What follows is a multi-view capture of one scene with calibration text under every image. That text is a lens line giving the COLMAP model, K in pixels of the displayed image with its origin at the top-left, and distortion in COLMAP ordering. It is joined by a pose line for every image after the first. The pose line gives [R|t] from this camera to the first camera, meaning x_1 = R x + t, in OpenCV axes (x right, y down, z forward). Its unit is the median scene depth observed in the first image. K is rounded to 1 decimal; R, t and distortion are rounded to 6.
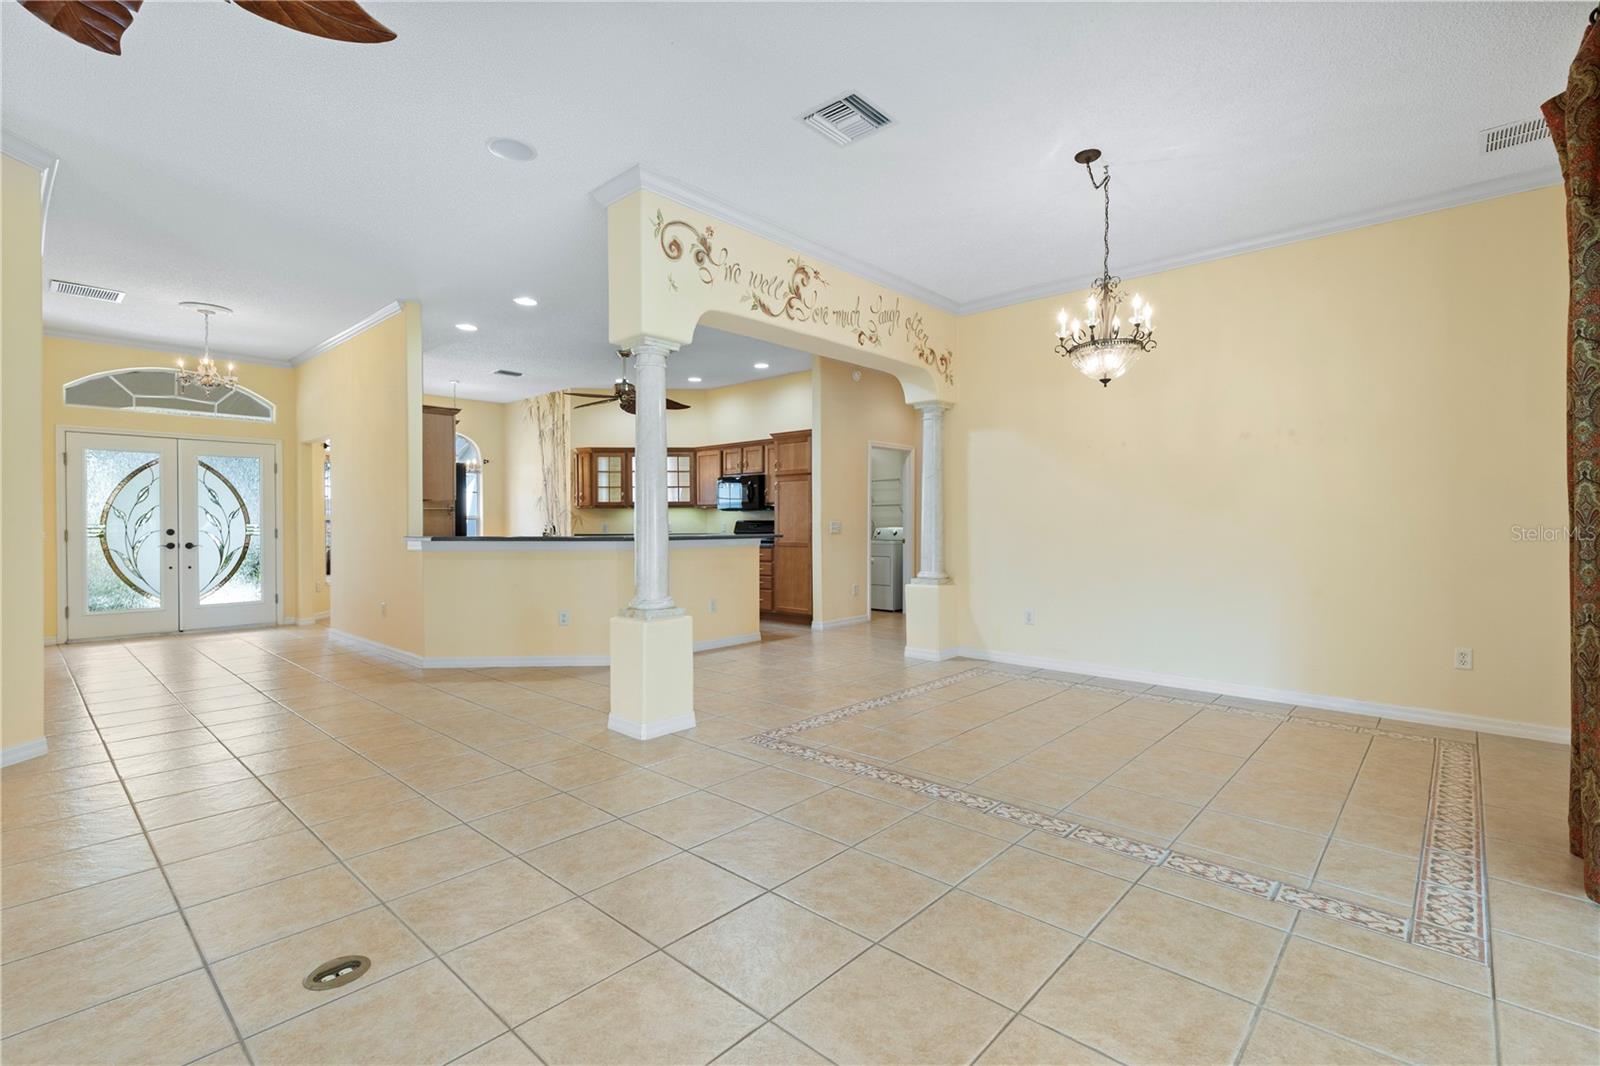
lens RADIAL K [[723.5, 0, 806.5], [0, 723.5, 524.9], [0, 0, 1]] dist [0.009279, 0.000048]
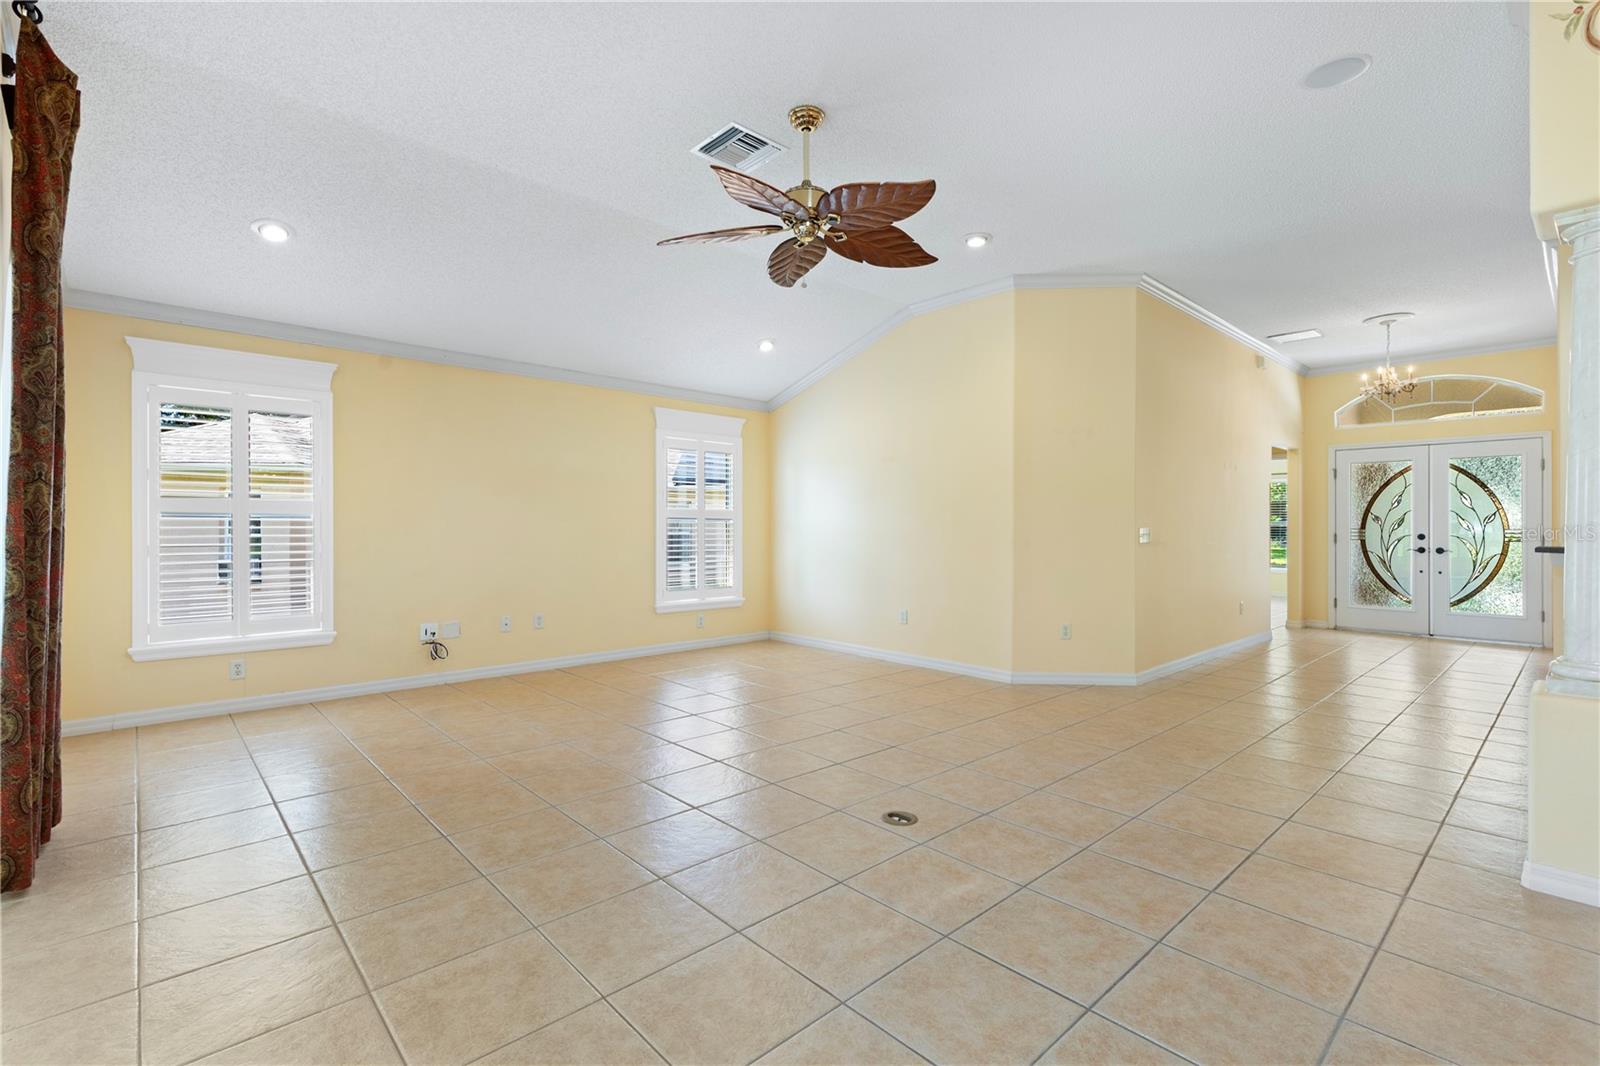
lens RADIAL K [[722.4, 0, 806.6], [0, 722.4, 523.4], [0, 0, 1]] dist [0.004470, 0.000447]
pose [[-0.087782, -0.003560, -0.996133, 0.261695], [-0.005916, 0.999978, -0.003052, -0.000709], [0.996122, 0.005625, -0.087801, 0.273376]]
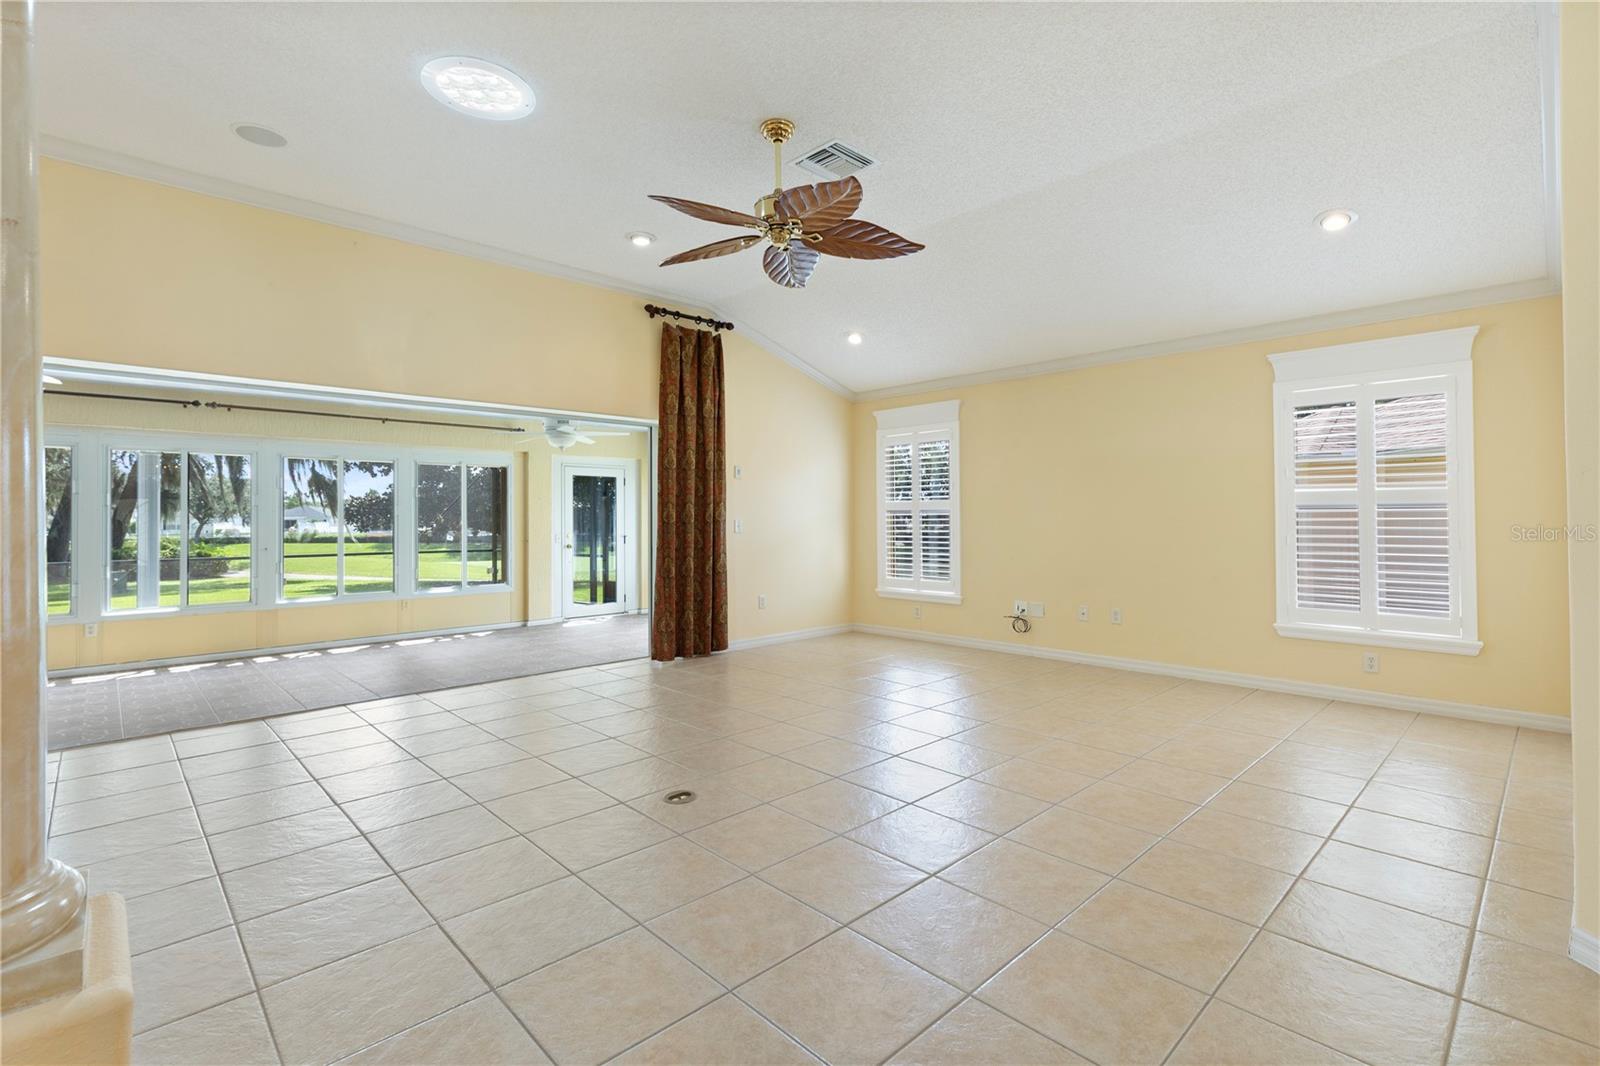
lens RADIAL K [[723.5, 0, 806.5], [0, 723.5, 524.9], [0, 0, 1]] dist [0.009279, 0.000048]
pose [[-0.997653, 0.006959, 0.068112, -0.305924], [0.007949, 0.999867, 0.014271, -0.005914], [-0.068004, 0.014779, -0.997576, 0.761477]]
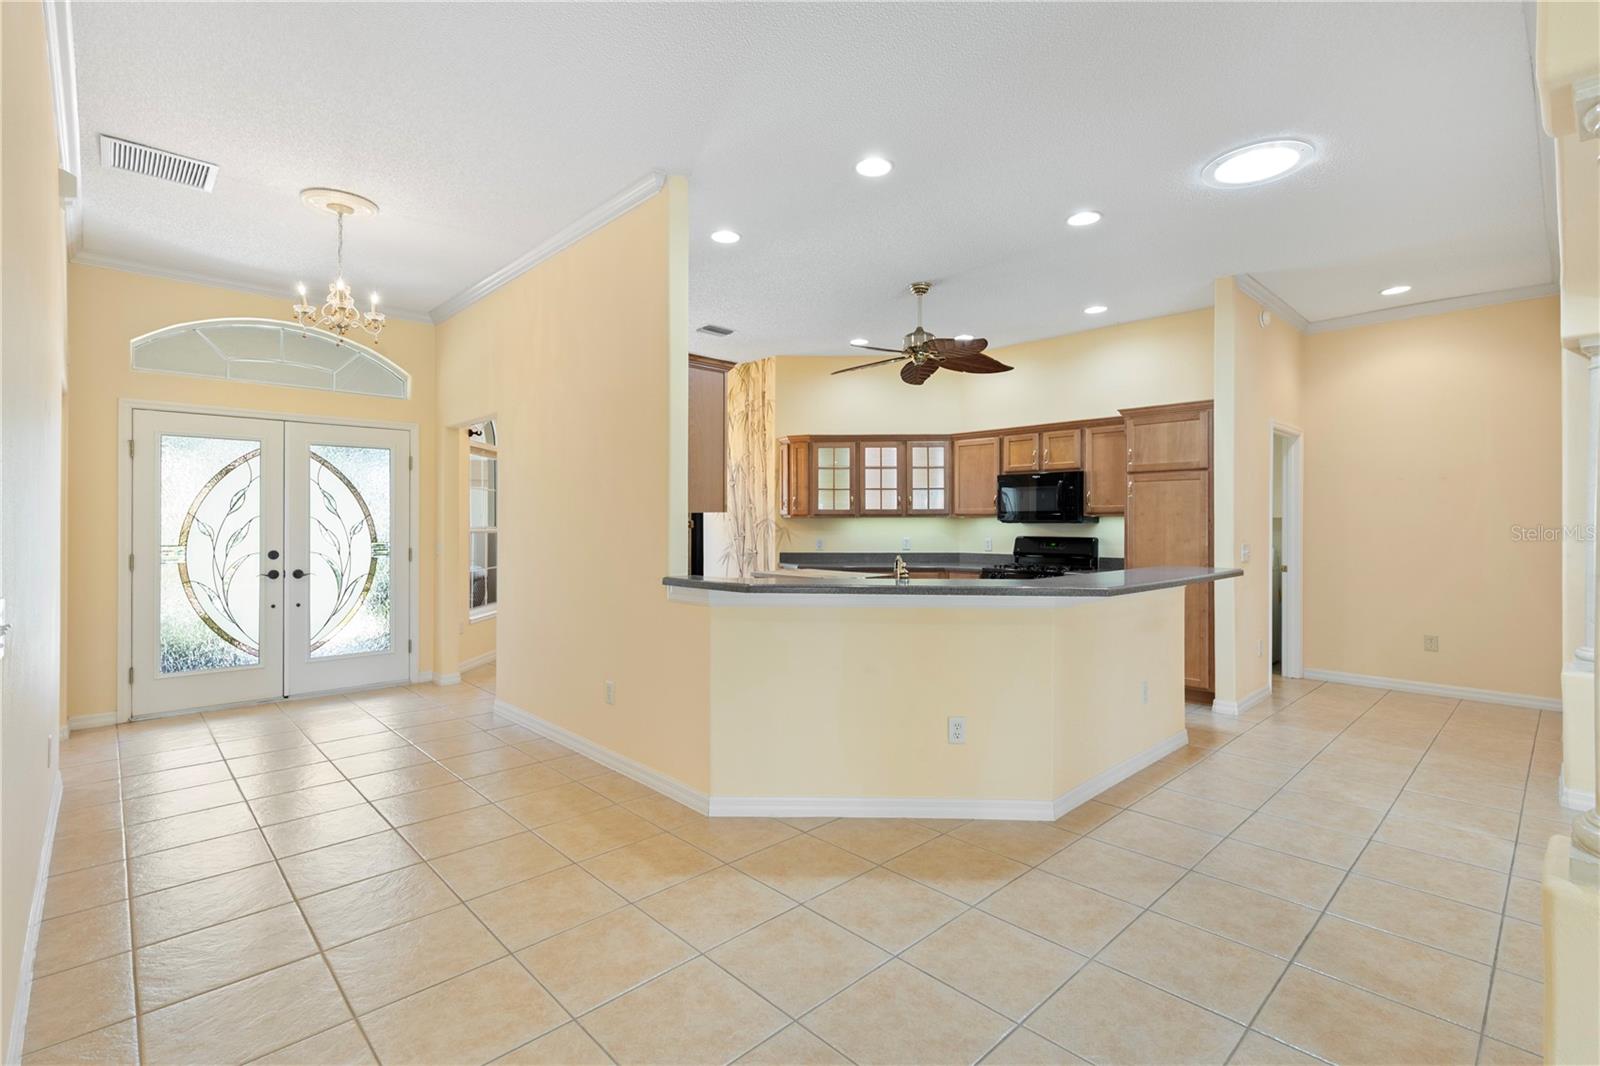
lens RADIAL K [[731.1, 0, 802.8], [0, 731.1, 516.5], [0, 0, 1]] dist [0.009191, -0.000467]
pose [[0.997367, 0.002715, -0.072470, -0.382077], [-0.003558, 0.999928, -0.011494, -0.024446], [0.072433, 0.011721, 0.997304, 0.404814]]
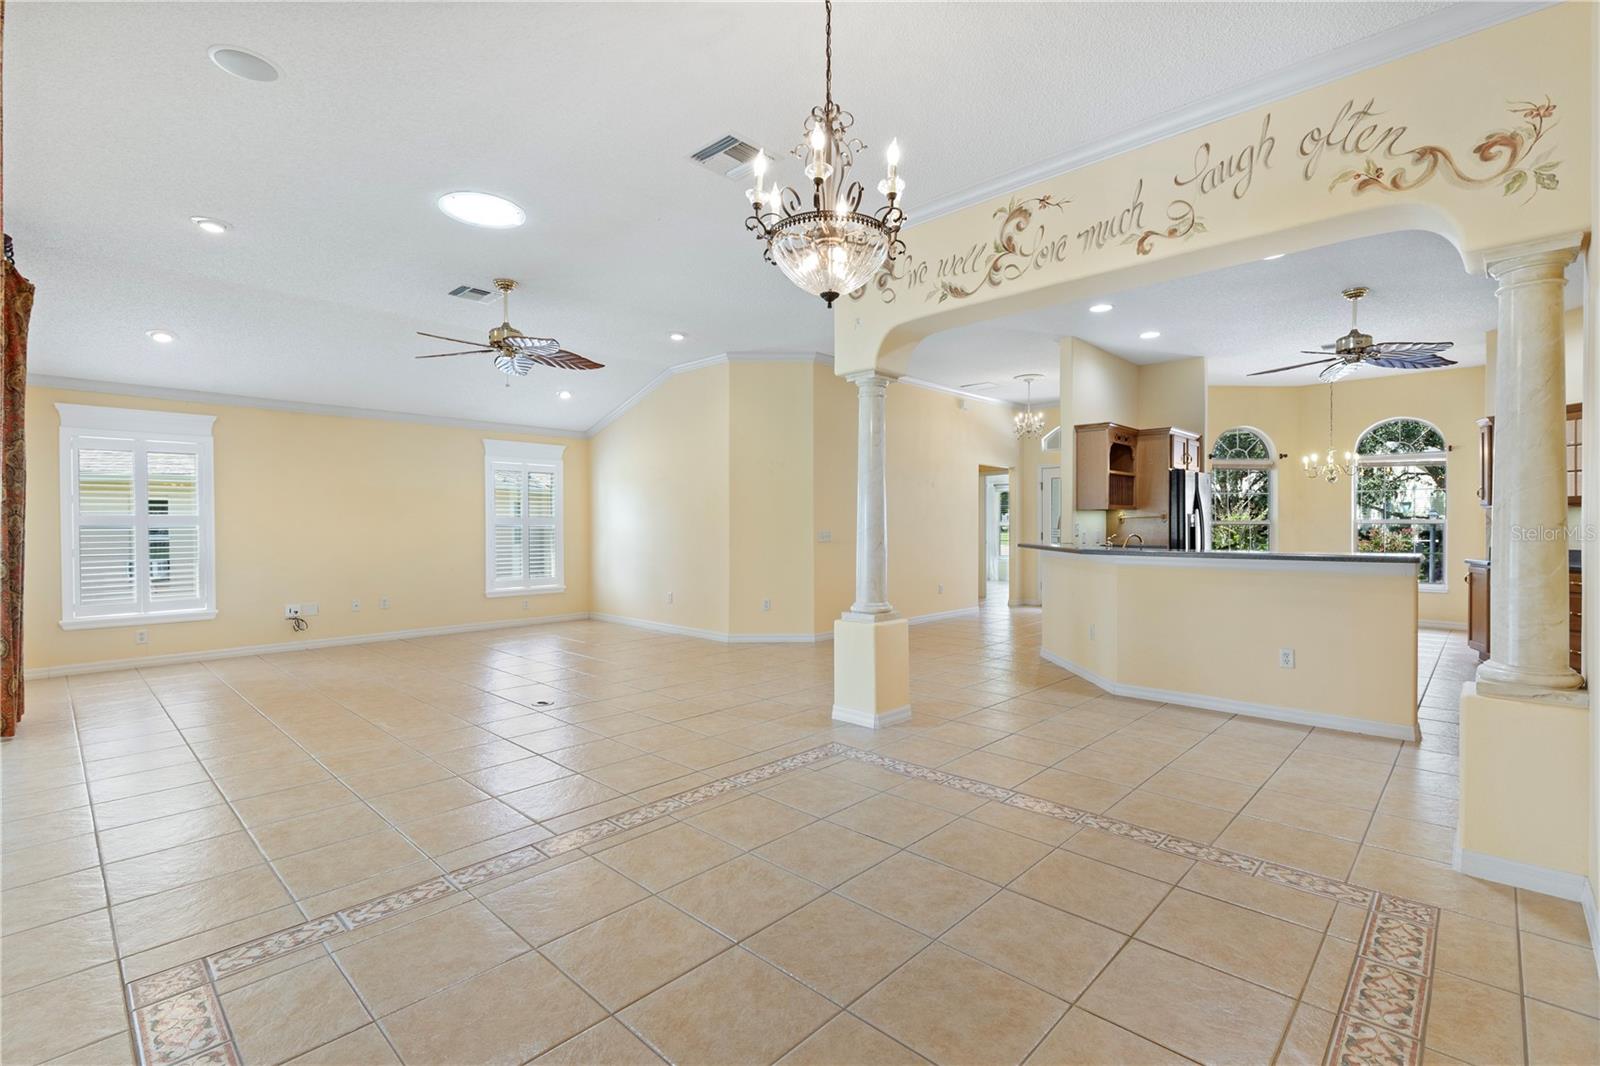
lens RADIAL K [[723.5, 0, 806.5], [0, 723.5, 524.9], [0, 0, 1]] dist [0.009279, 0.000048]
pose [[-0.024797, 0.003113, -0.999688, 0.582636], [-0.001187, 0.999994, 0.003143, -0.014582], [0.999692, 0.001264, -0.024793, 0.595985]]
